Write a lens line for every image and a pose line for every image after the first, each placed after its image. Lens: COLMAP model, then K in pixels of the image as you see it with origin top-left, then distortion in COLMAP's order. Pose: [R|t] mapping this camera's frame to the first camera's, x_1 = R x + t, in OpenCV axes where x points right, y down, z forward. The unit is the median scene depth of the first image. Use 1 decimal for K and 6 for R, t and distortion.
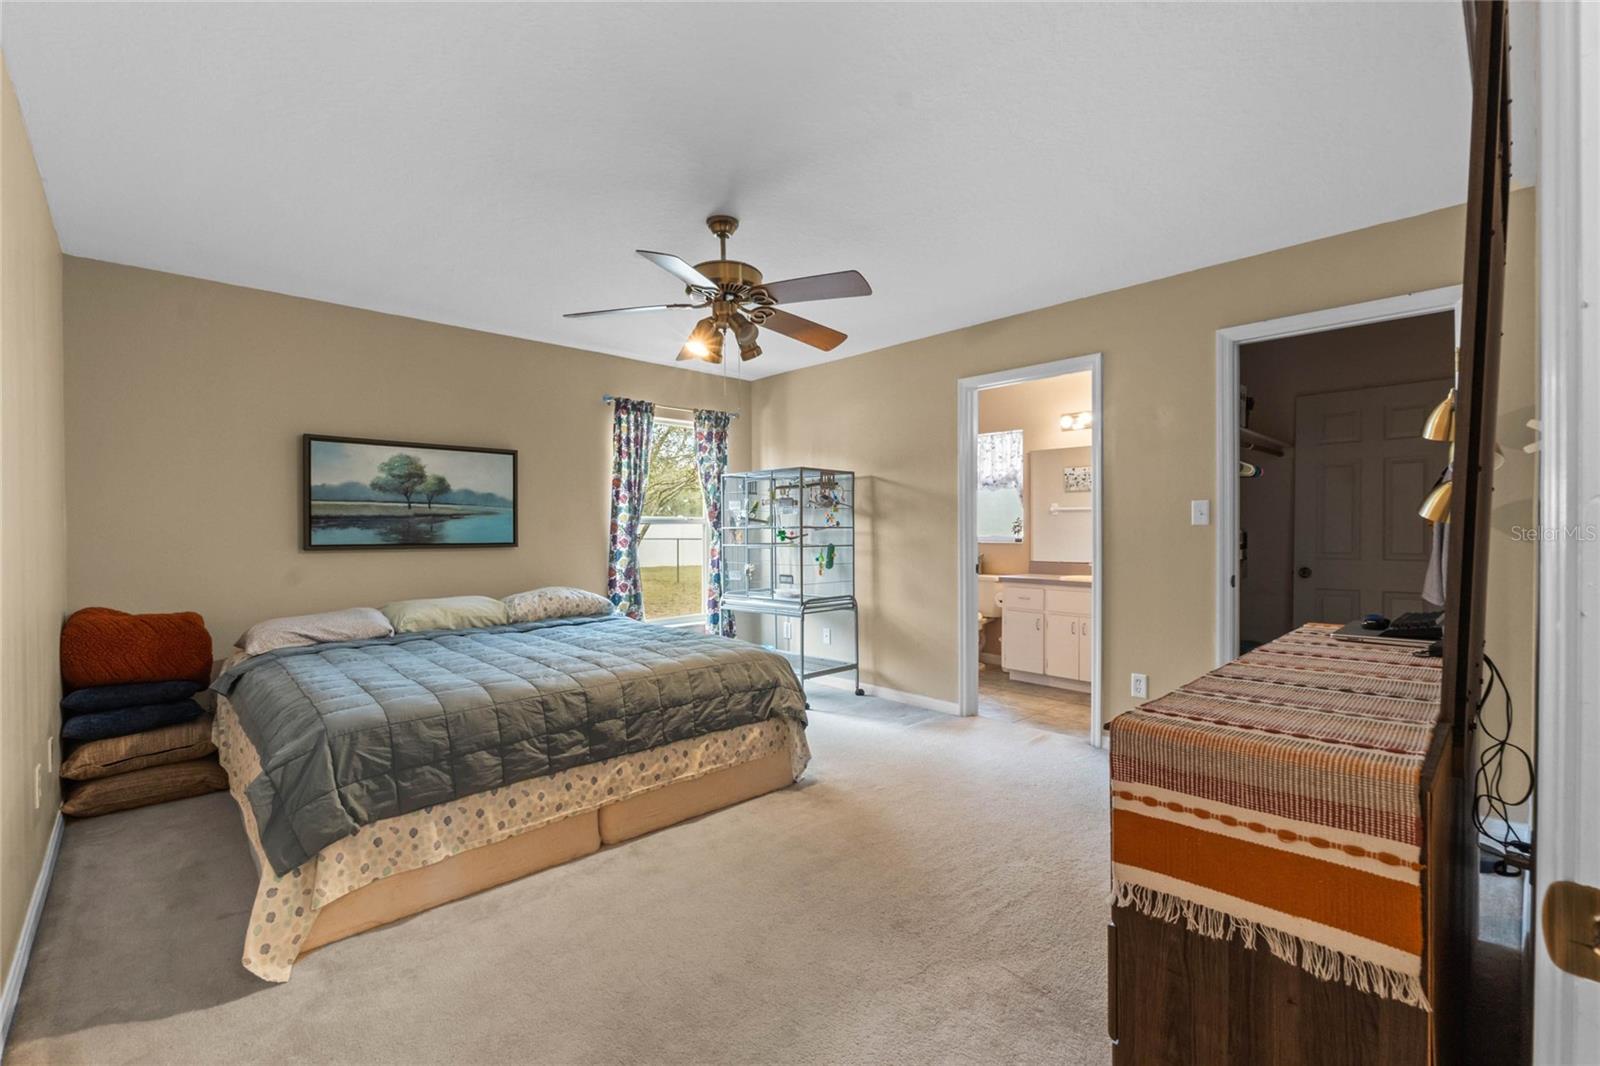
lens RADIAL K [[719.1, 0, 799.0], [0, 719.1, 535.5], [0, 0, 1]] dist [0.000081, 0.000198]
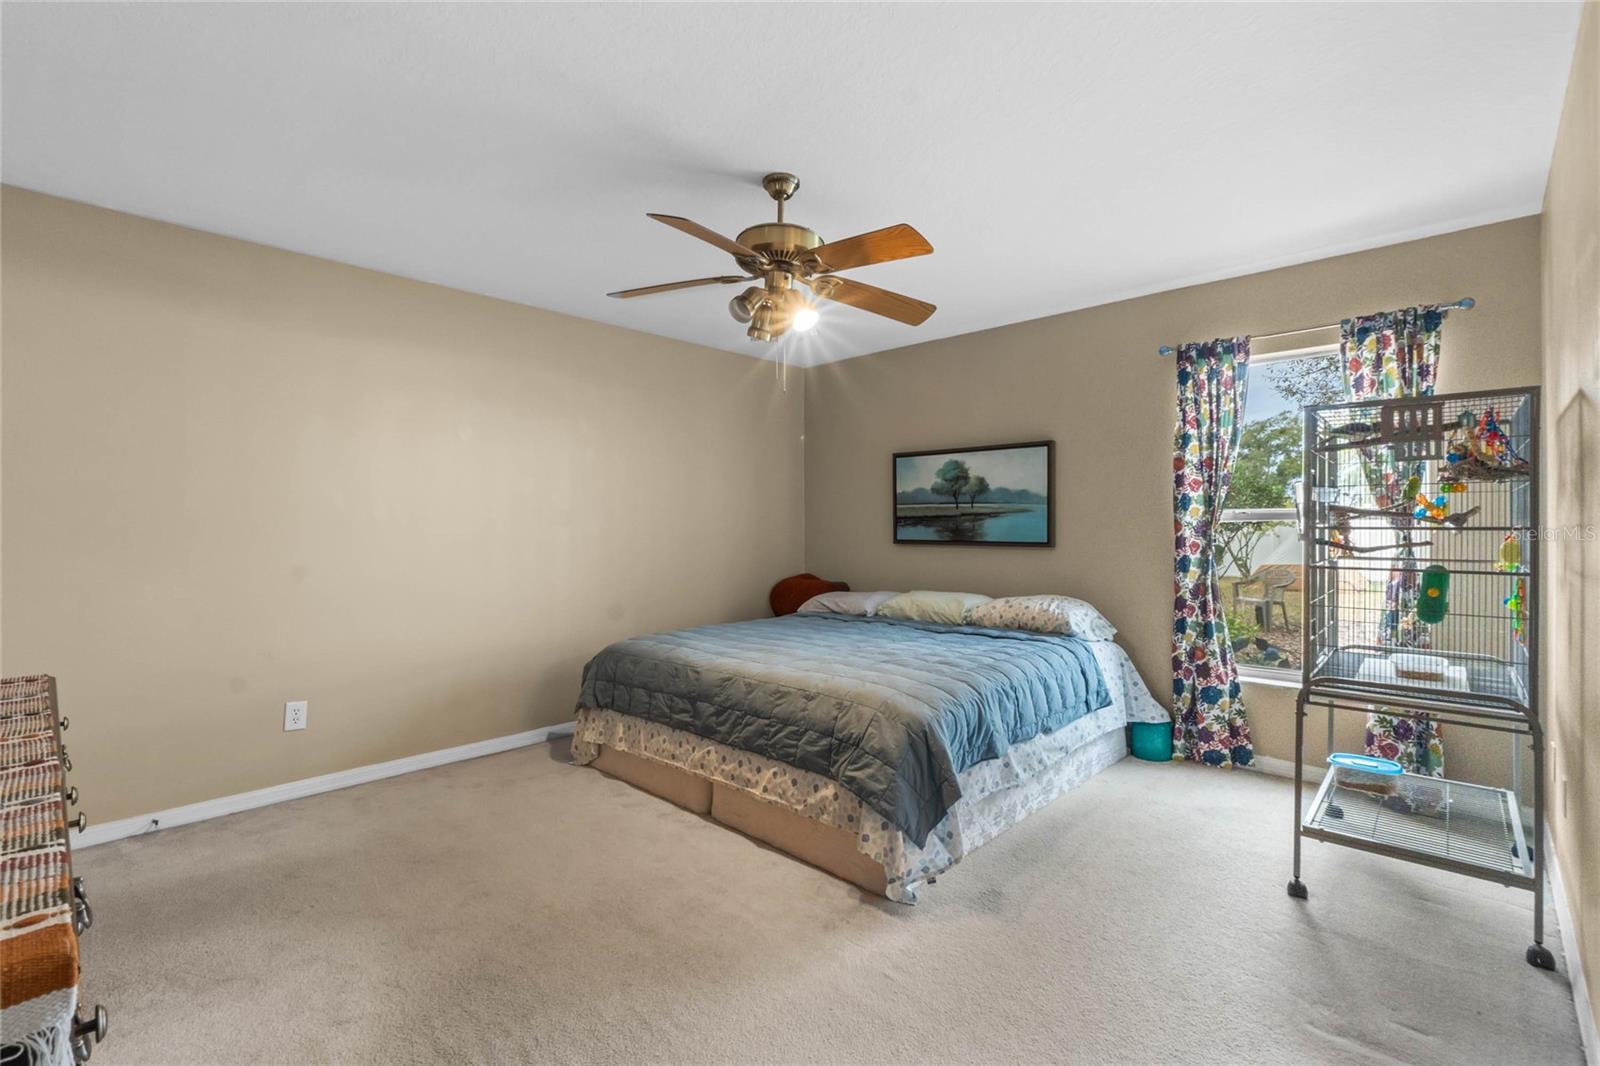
lens RADIAL K [[729.2, 0, 790.6], [0, 729.2, 526.4], [0, 0, 1]] dist [-0.007296, 0.000838]
pose [[0.025680, 0.006565, -0.999649, 0.572161], [-0.005828, 0.999962, 0.006417, -0.016083], [0.999653, 0.005661, 0.025717, 0.728412]]
